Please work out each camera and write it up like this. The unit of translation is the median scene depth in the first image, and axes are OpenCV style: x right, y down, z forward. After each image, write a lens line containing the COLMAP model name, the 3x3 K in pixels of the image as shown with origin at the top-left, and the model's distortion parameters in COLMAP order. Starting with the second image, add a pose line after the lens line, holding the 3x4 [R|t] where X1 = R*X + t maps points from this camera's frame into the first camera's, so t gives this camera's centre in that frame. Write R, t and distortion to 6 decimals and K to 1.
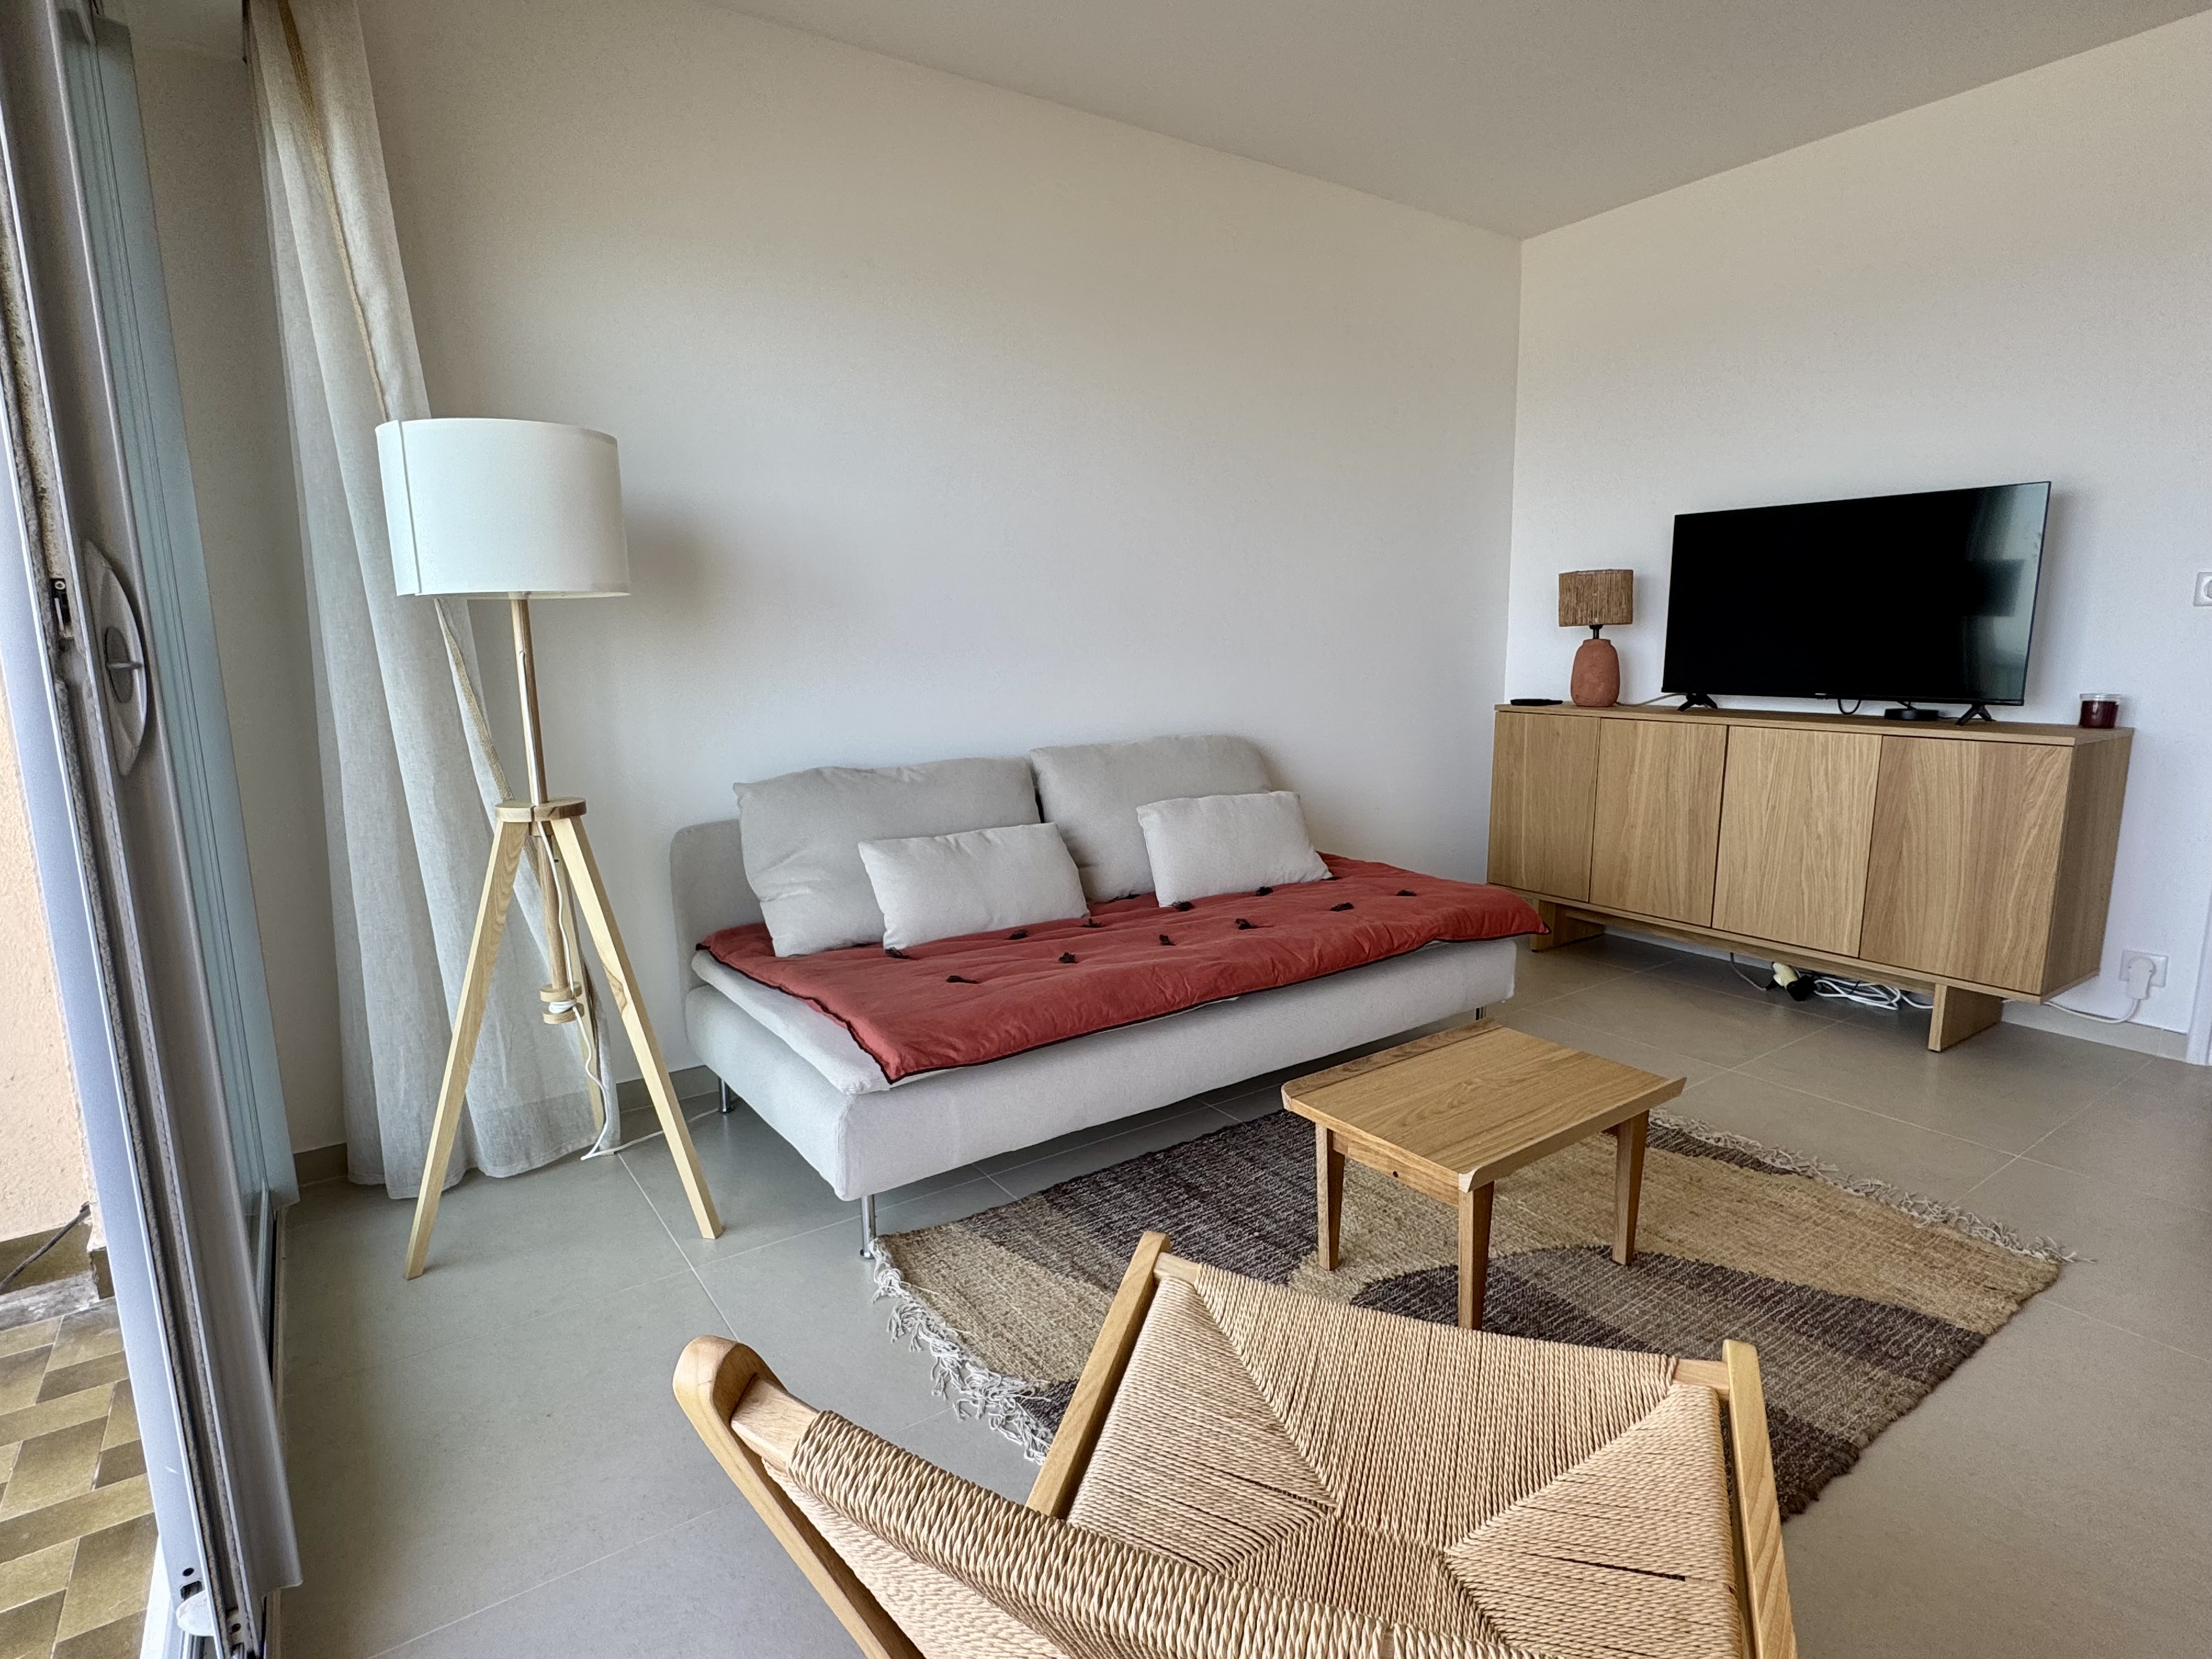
lens RADIAL K [[1150.8, 0, 1096.1], [0, 1150.8, 833.8], [0, 0, 1]] dist [-0.002125, -0.000453]
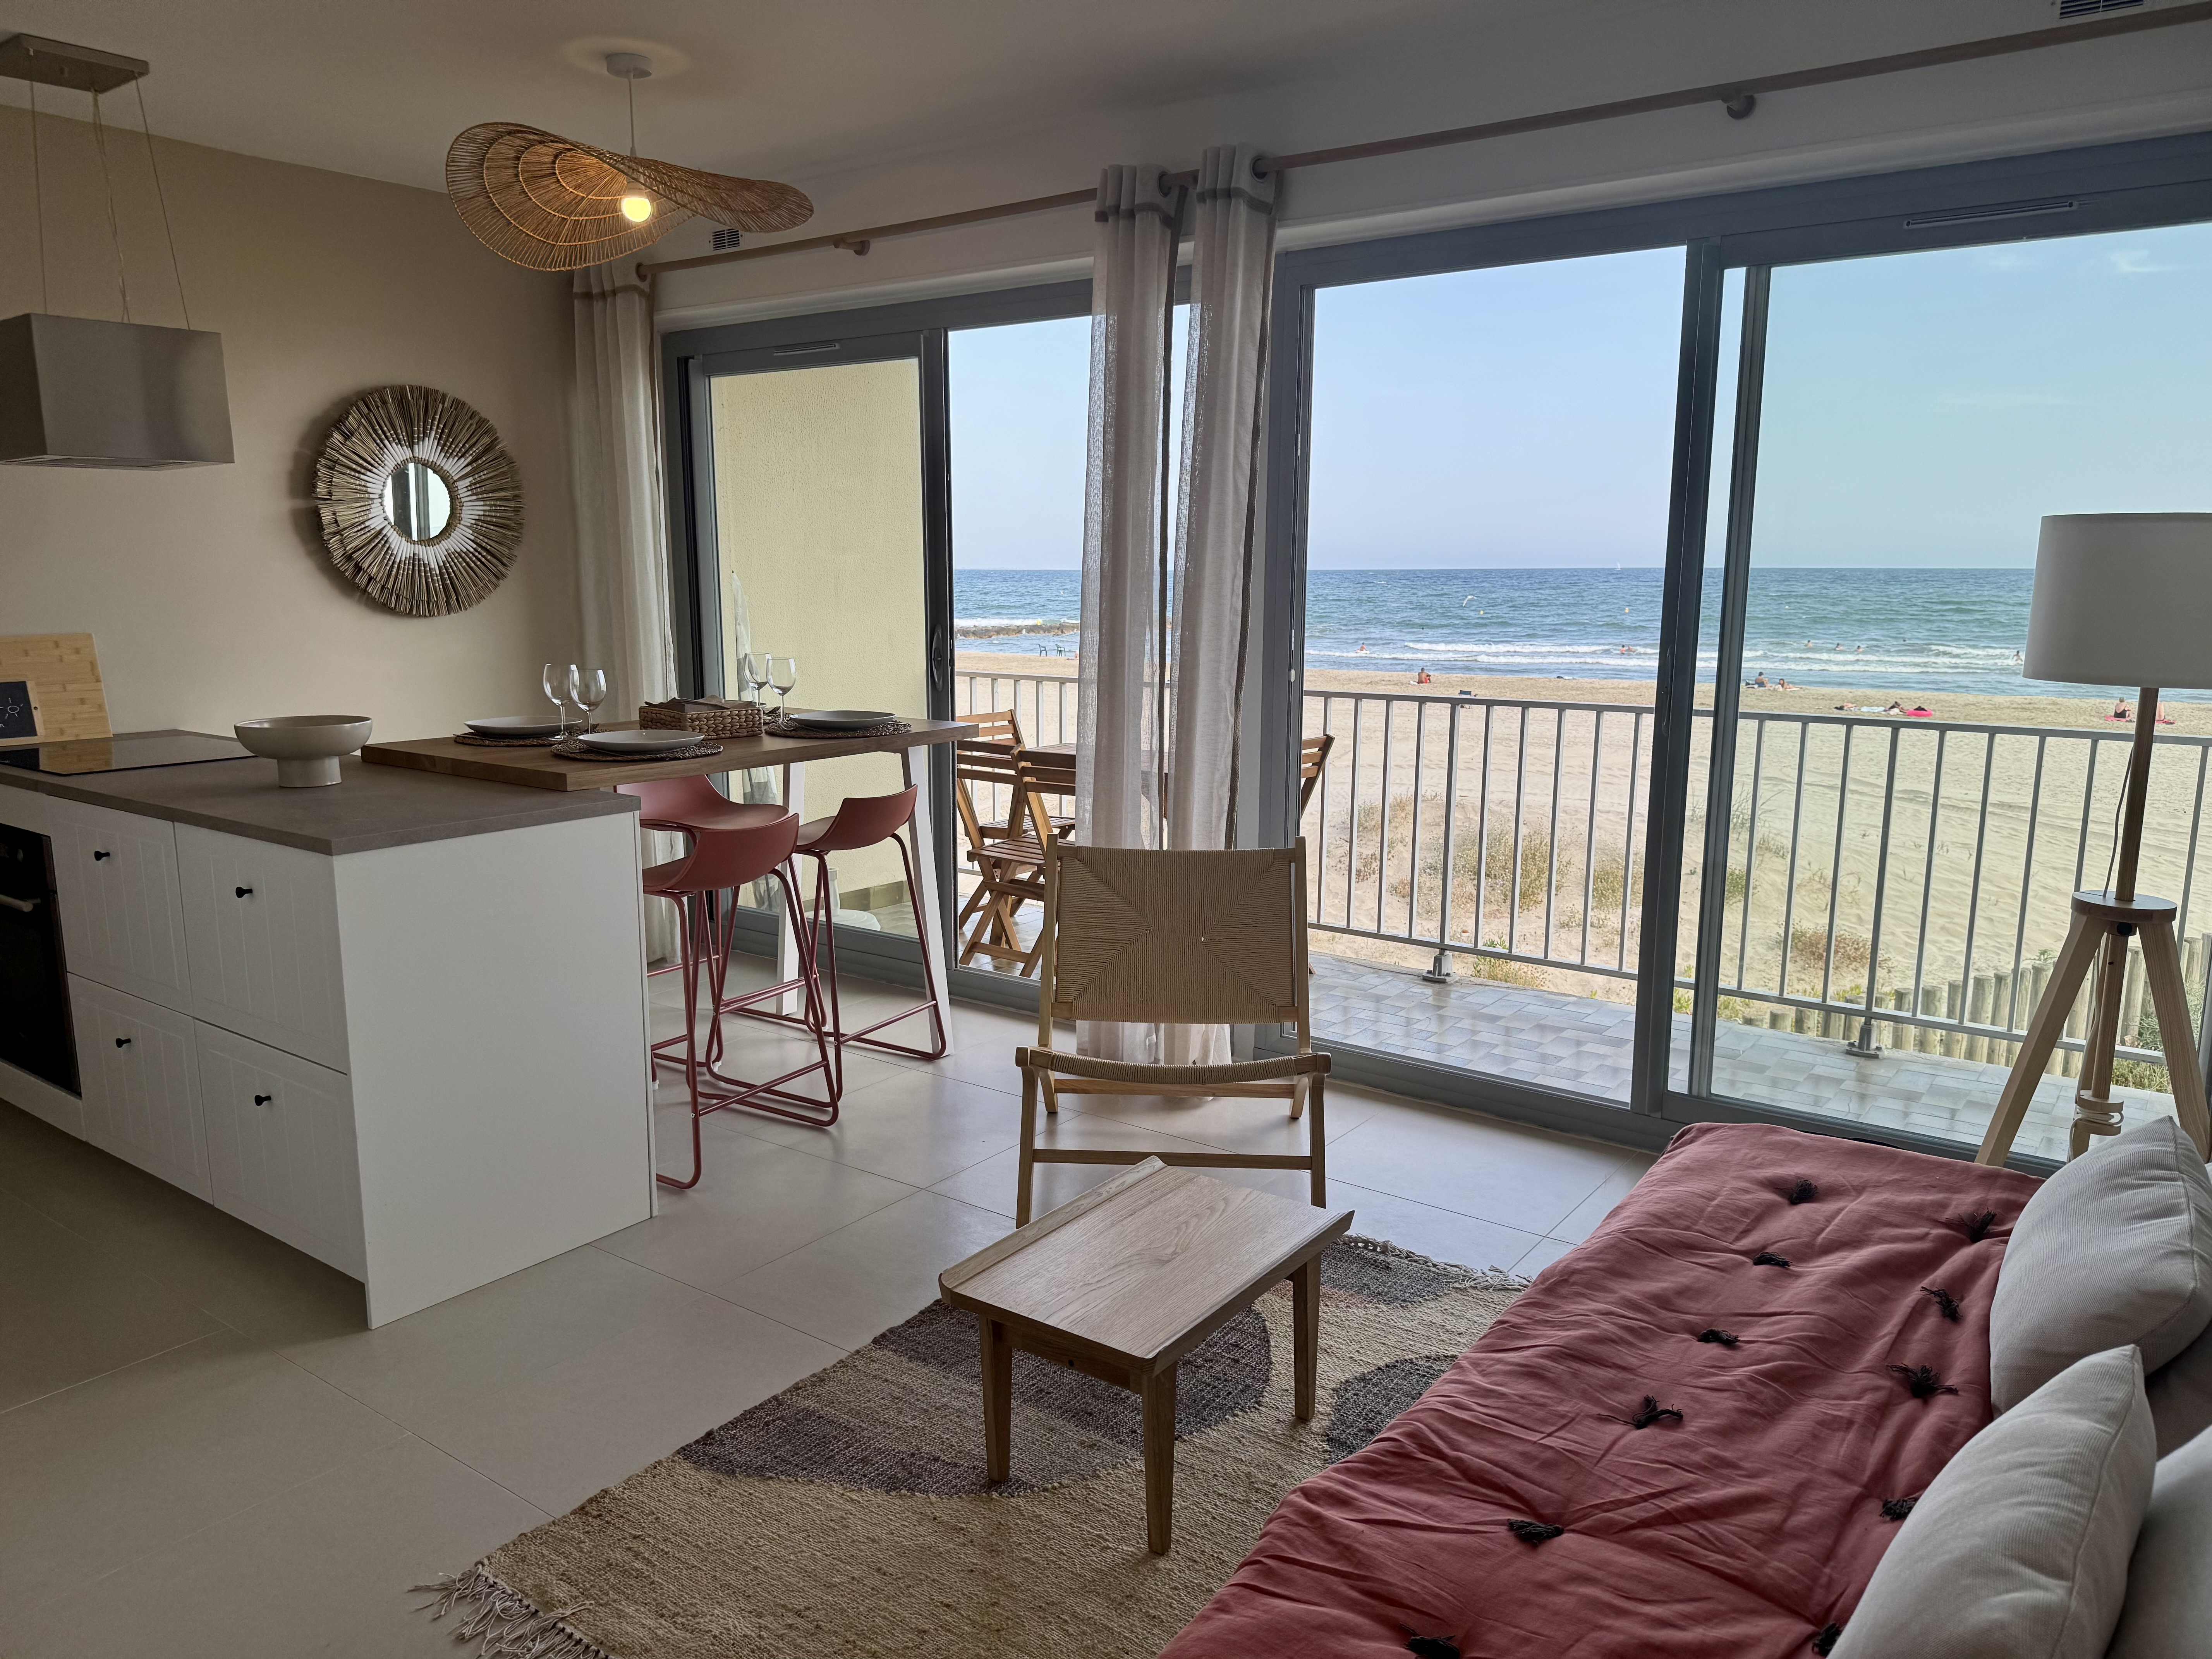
lens RADIAL K [[1565.9, 0, 1099.5], [0, 1565.9, 843.8], [0, 0, 1]] dist [0.070726, -0.099885]
pose [[-0.945547, 0.071924, -0.317438, 0.506648], [-0.042671, 0.939470, 0.339964, -0.335769], [0.322675, 0.334998, -0.885244, 1.323028]]
